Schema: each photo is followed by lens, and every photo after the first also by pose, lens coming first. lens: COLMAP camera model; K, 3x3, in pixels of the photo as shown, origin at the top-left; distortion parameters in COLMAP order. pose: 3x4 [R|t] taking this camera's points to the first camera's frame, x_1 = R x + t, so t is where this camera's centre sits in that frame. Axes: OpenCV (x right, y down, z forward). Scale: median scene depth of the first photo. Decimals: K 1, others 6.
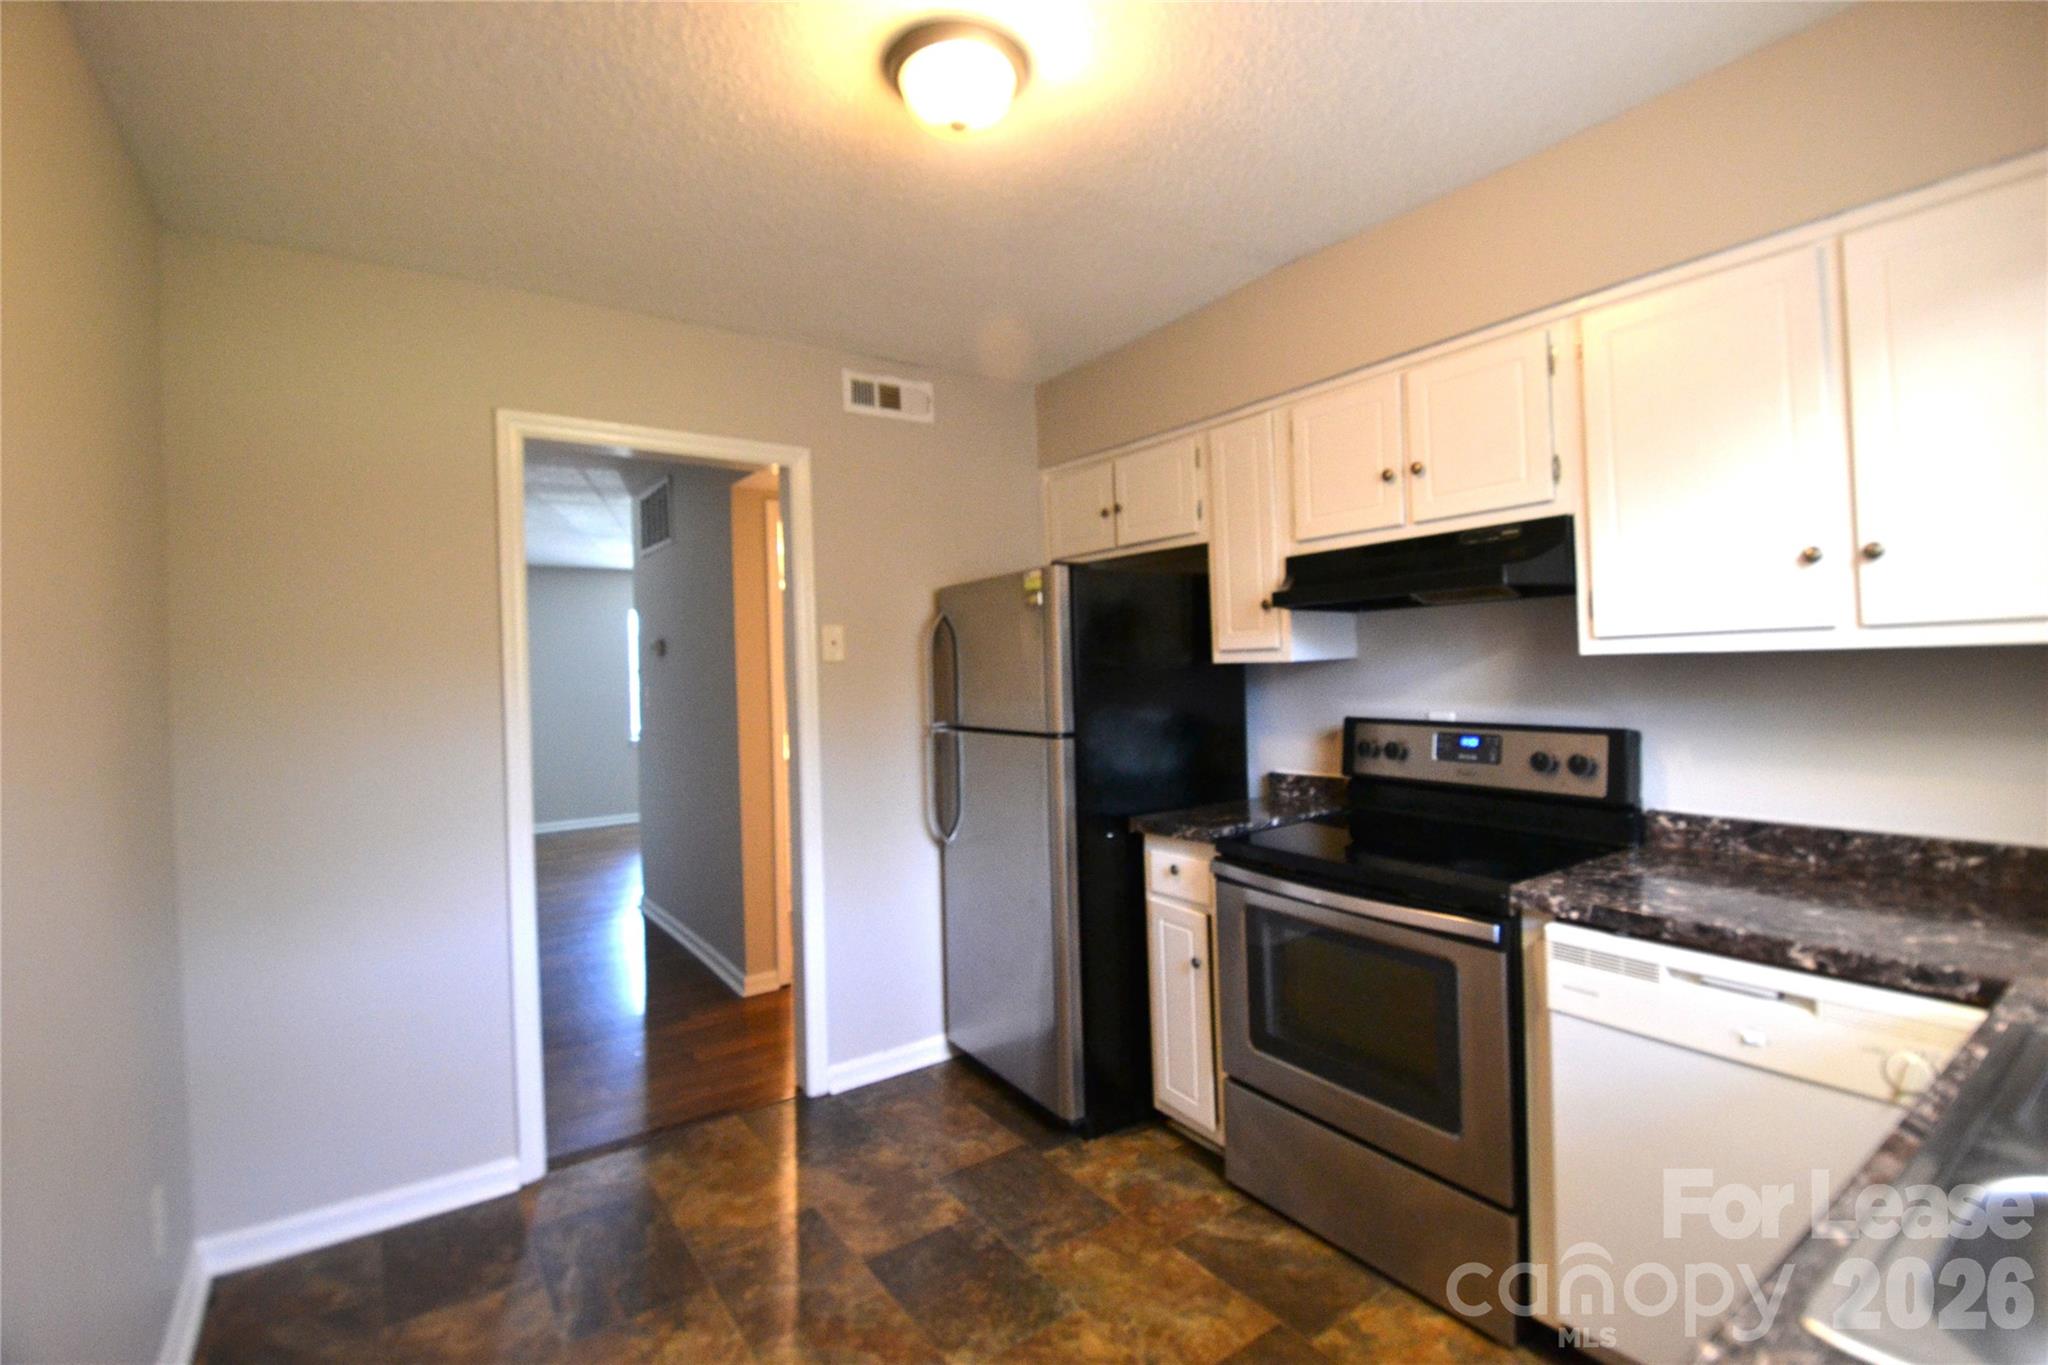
lens RADIAL K [[914.5, 0, 990.5], [0, 914.5, 662.4], [0, 0, 1]] dist [0.010232, -0.018166]
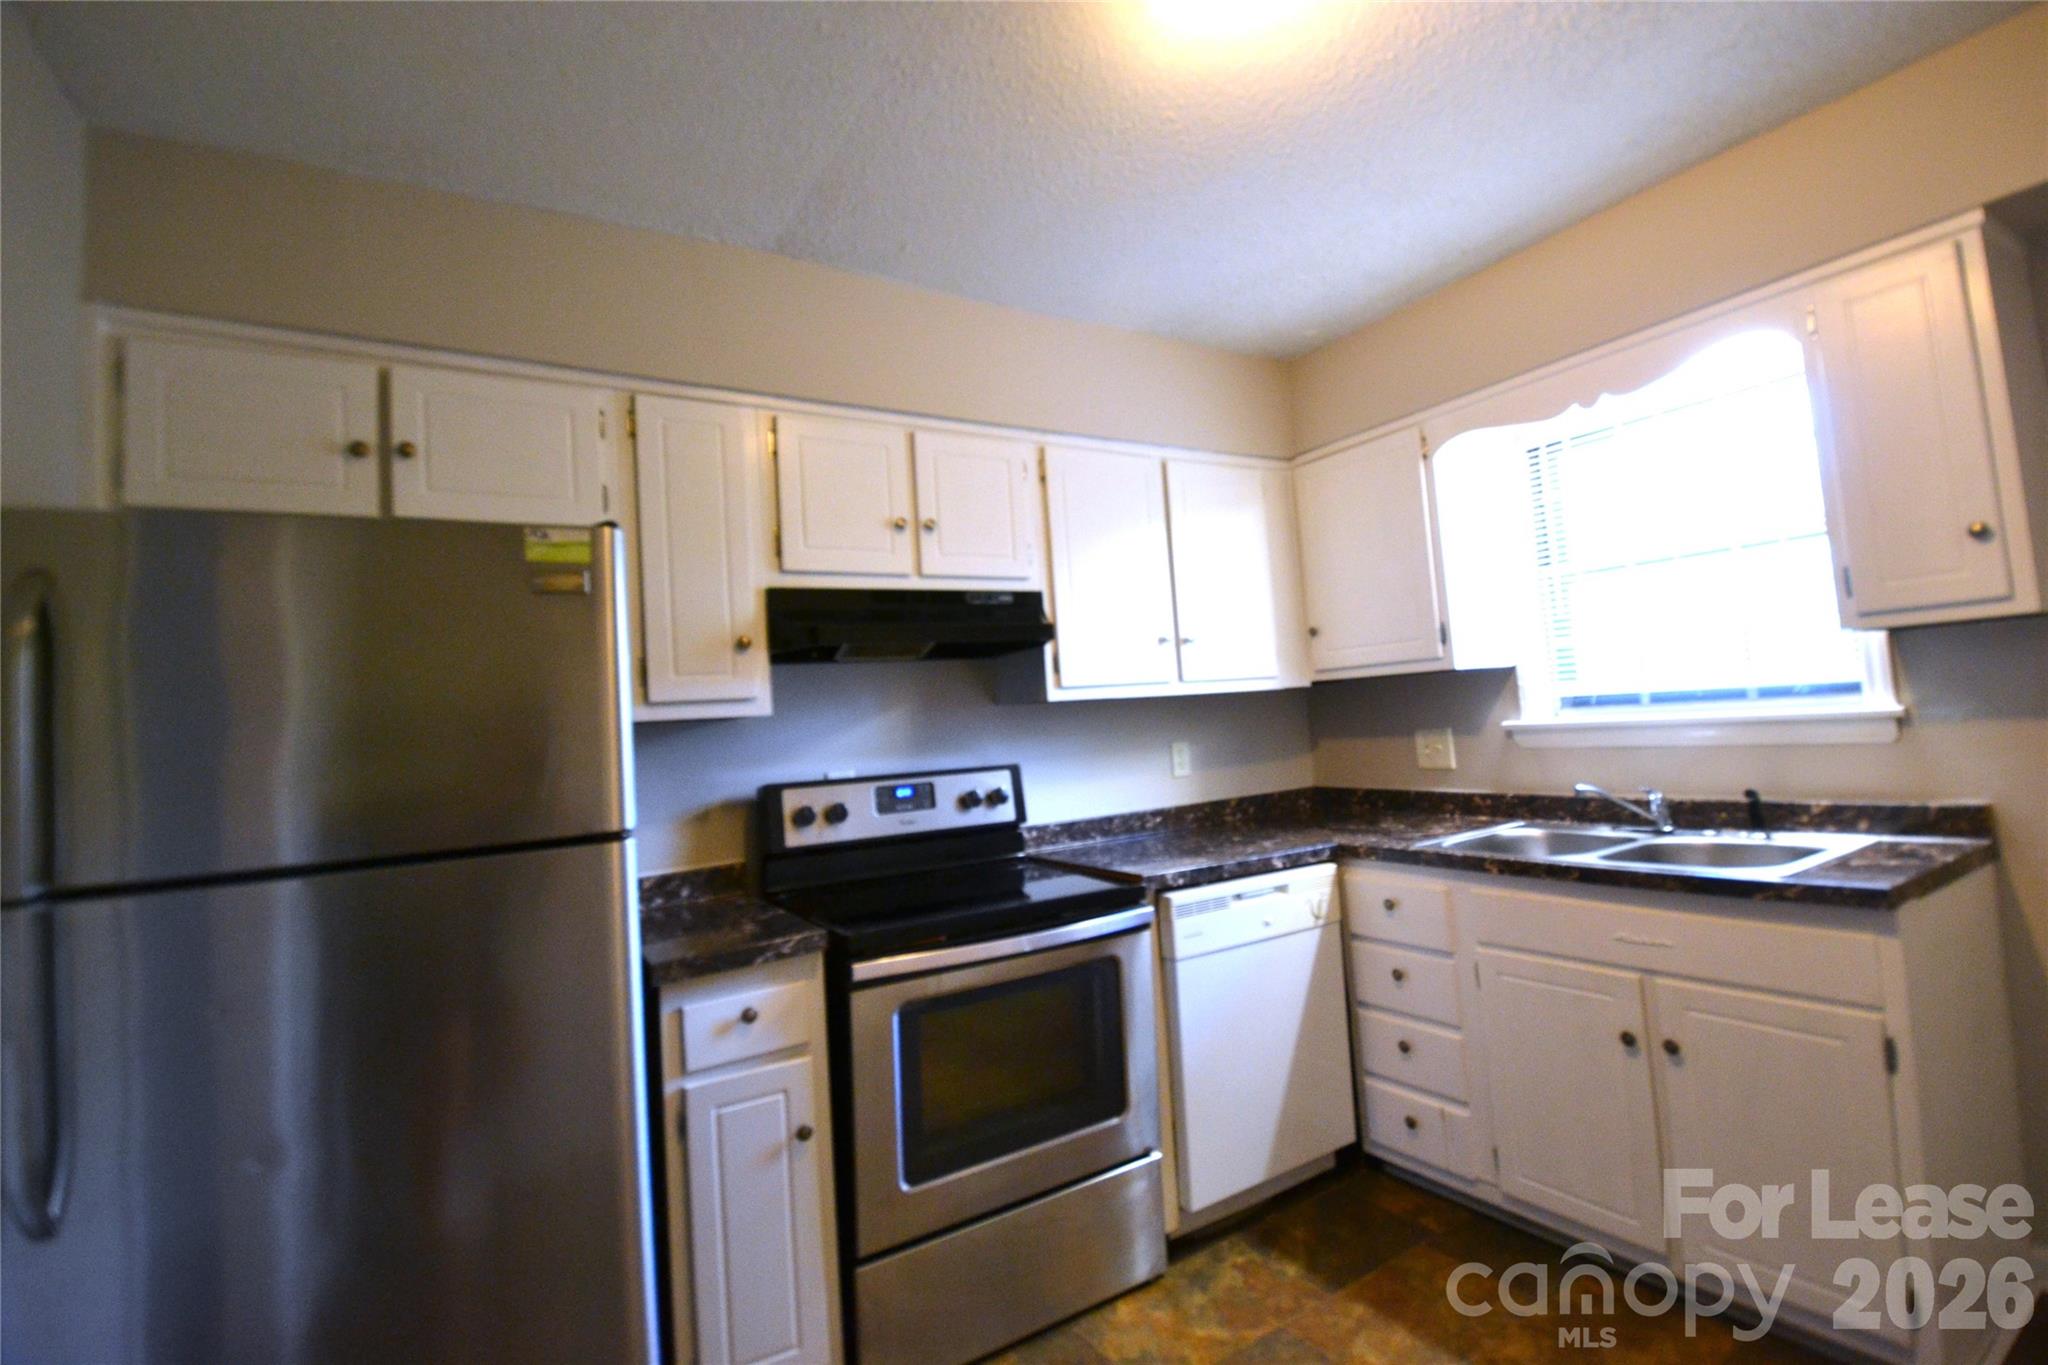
lens RADIAL K [[914.5, 0, 1026.9], [0, 914.5, 670.6], [0, 0, 1]] dist [0.010232, -0.018166]
pose [[0.031695, 0.091400, 0.995310, -0.547030], [0.062039, 0.993710, -0.093229, 0.057057], [-0.997570, 0.064702, 0.025825, 0.860841]]
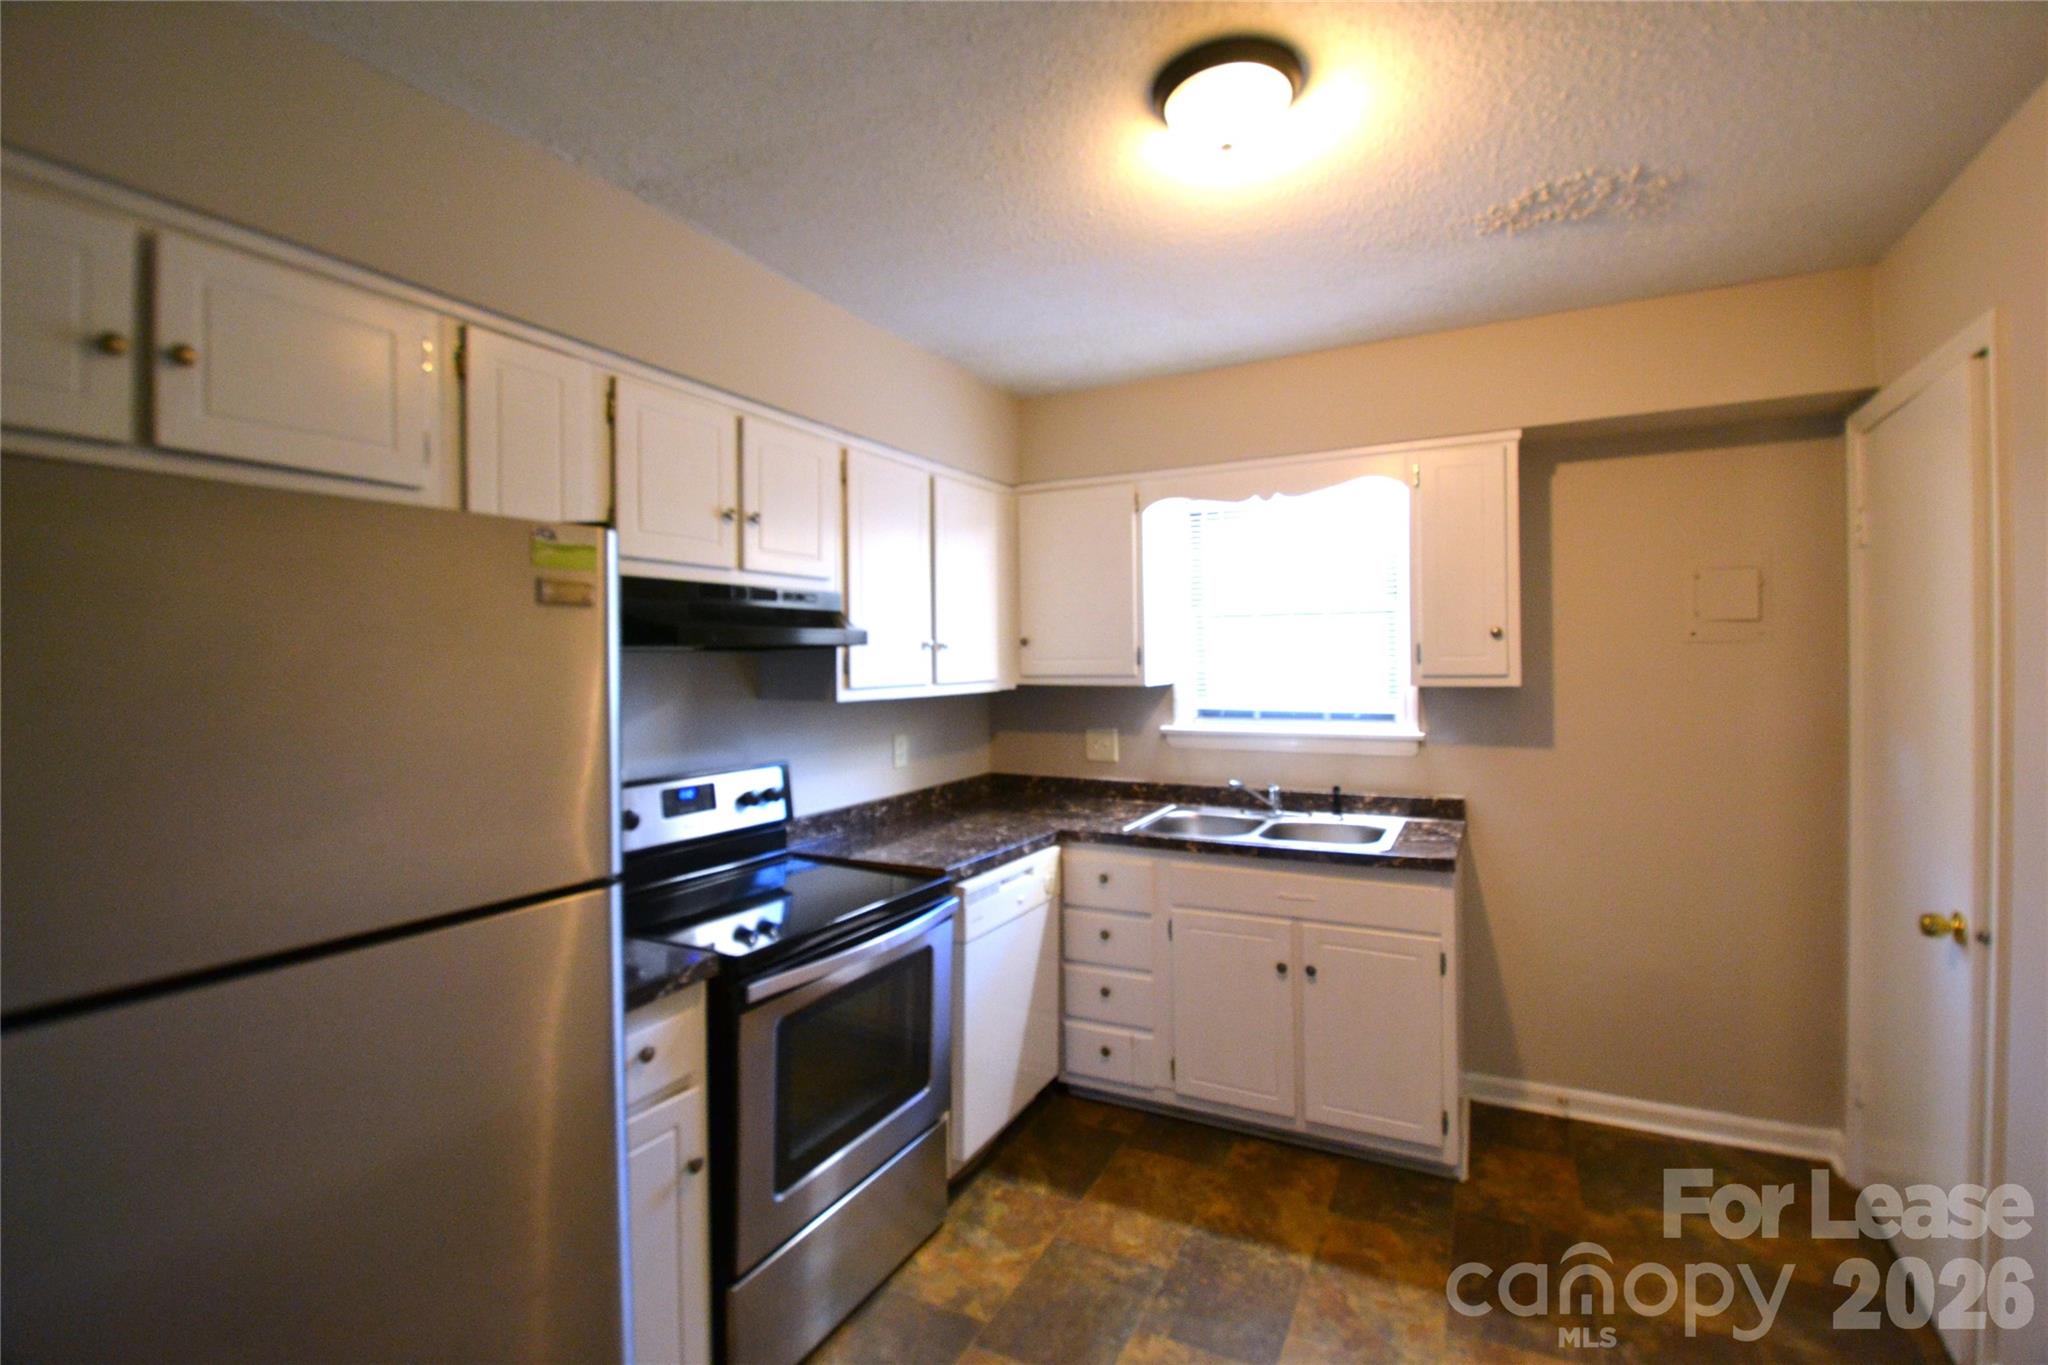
lens RADIAL K [[914.5, 0, 1023.5], [0, 914.5, 667.1], [0, 0, 1]] dist [0.010232, -0.018166]
pose [[-0.490997, 0.032811, 0.870543, -0.536920], [0.024451, 0.999416, -0.023878, -0.017687], [-0.870818, 0.009561, -0.491513, 1.219897]]
